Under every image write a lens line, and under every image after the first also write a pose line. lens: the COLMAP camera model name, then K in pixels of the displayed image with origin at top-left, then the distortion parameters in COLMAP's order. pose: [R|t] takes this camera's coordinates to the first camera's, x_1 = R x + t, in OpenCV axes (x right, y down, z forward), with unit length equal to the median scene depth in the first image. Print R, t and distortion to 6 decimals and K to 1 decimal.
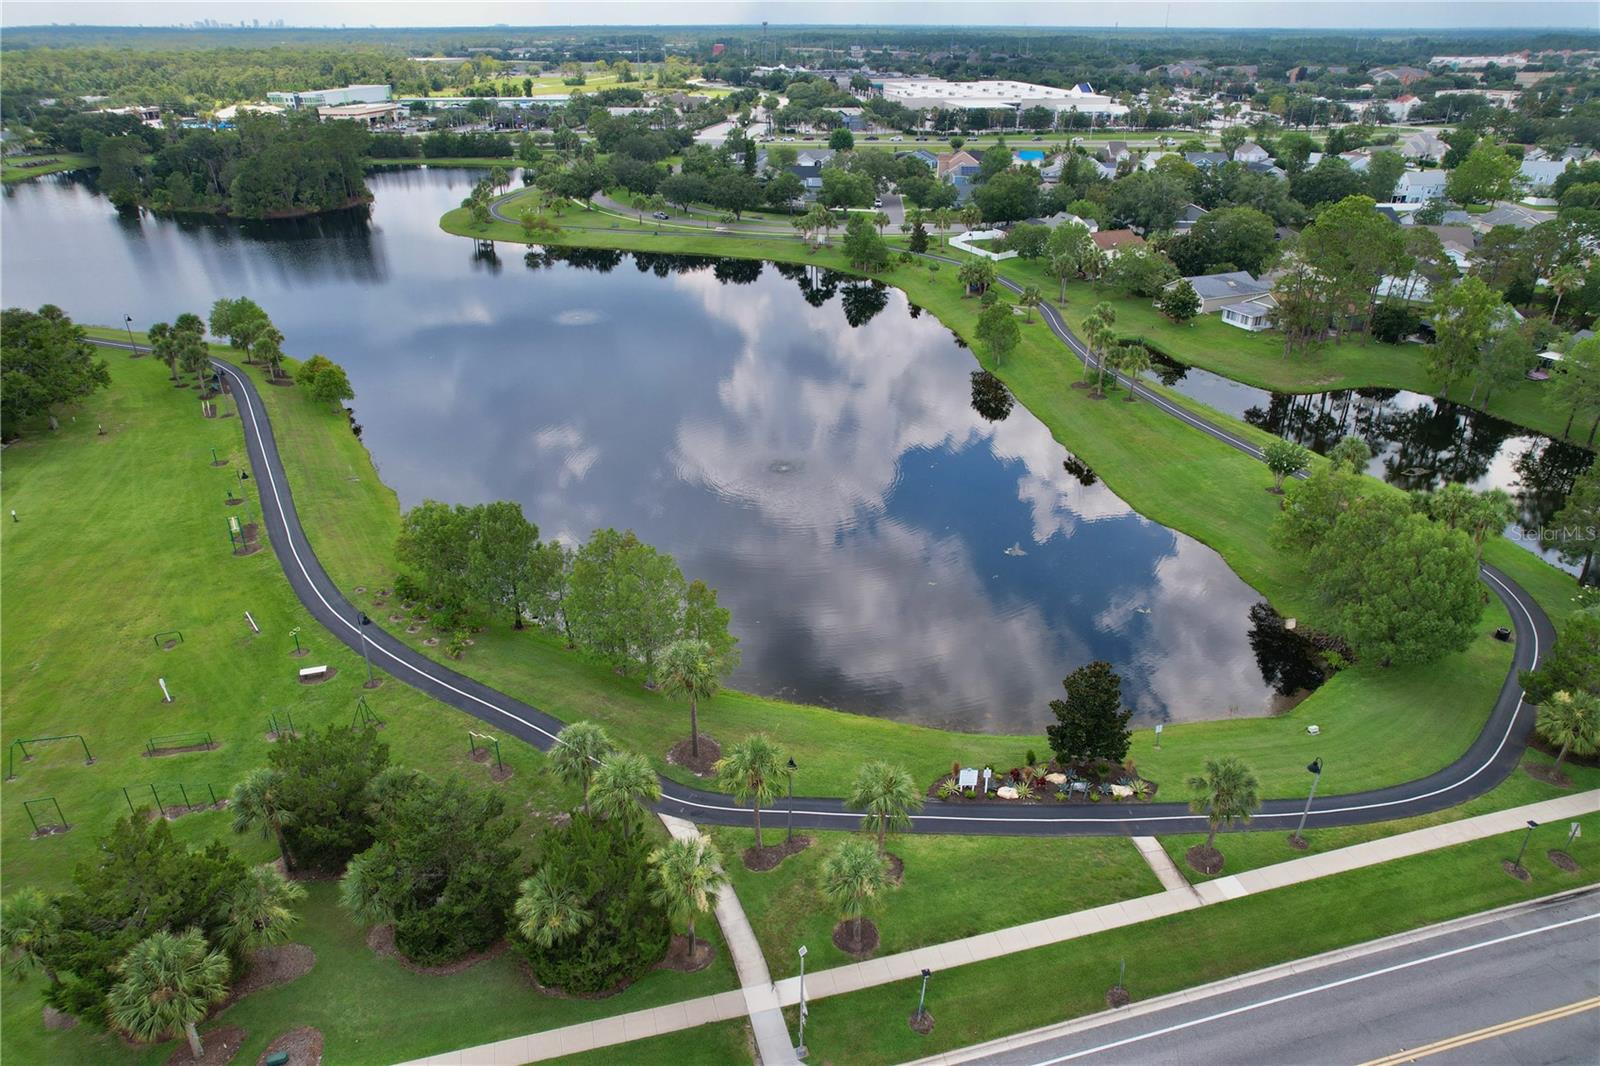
lens RADIAL K [[1023.3, 0, 800.0], [0, 1023.3, 533.0], [0, 0, 1]] dist [-0.070699, 0.059229]
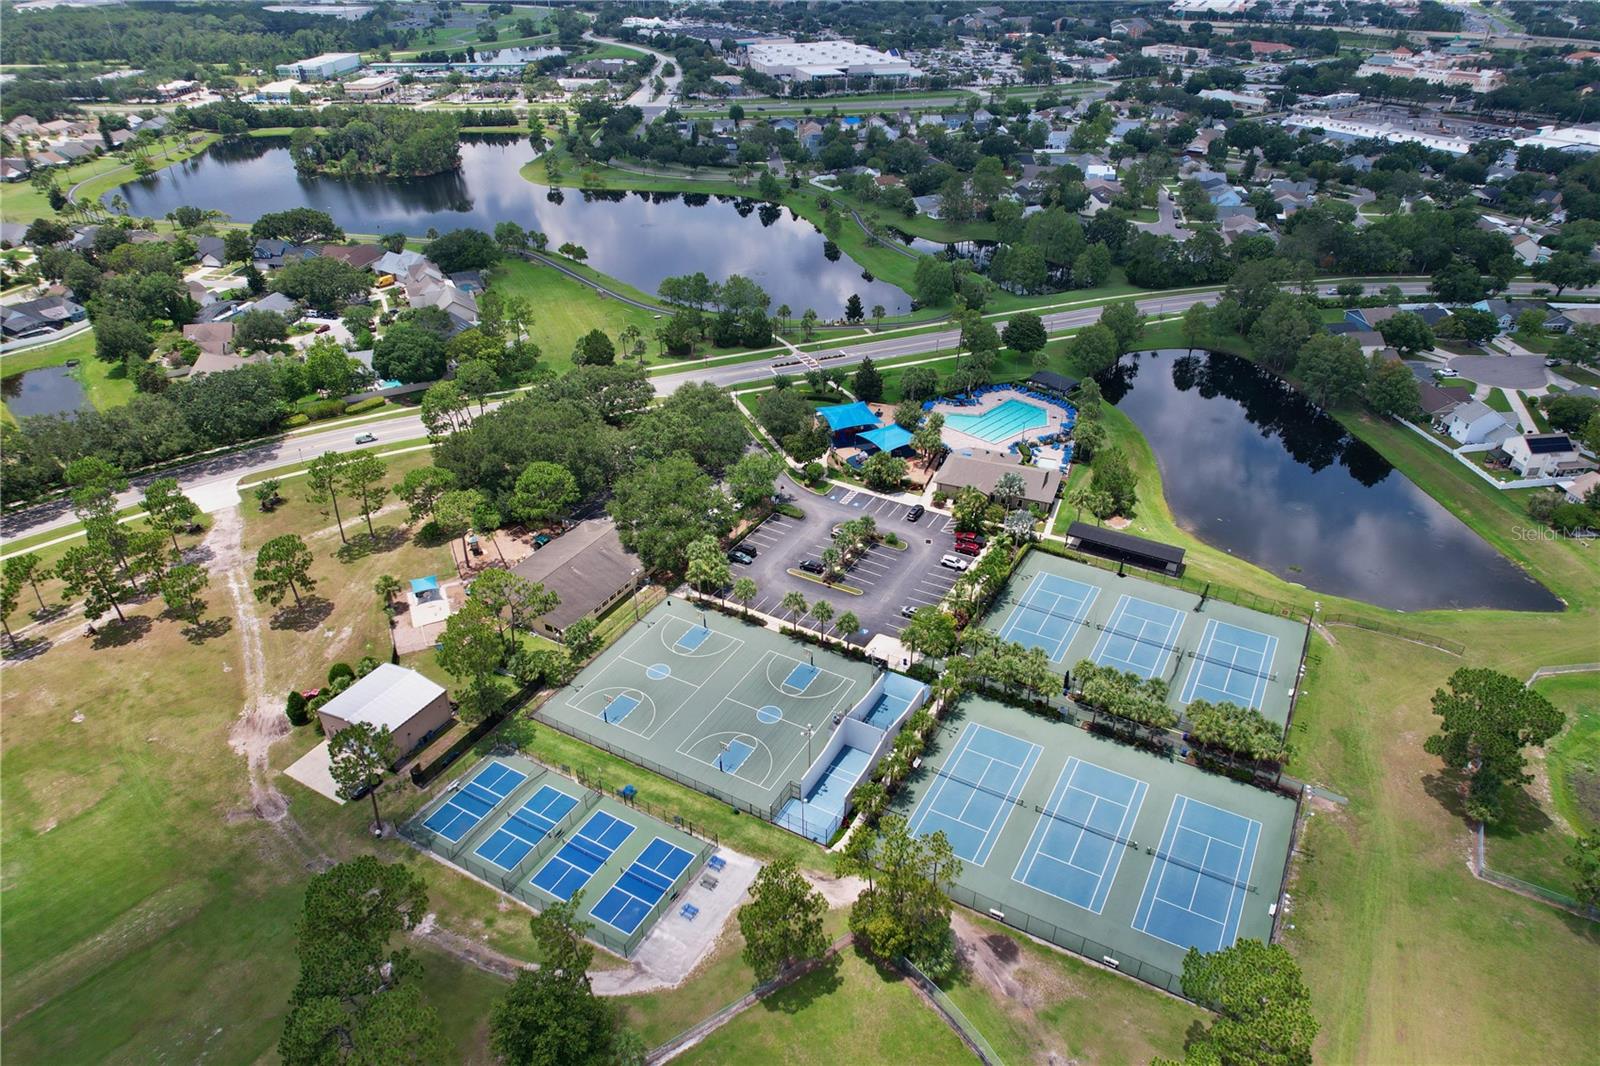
lens RADIAL K [[1023.3, 0, 800.0], [0, 1023.3, 533.0], [0, 0, 1]] dist [-0.070699, 0.059229]
pose [[0.989537, -0.073432, 0.124195, -0.148061], [0.063215, 0.994434, 0.084295, 0.200973], [-0.129694, -0.075562, 0.988671, -0.891562]]
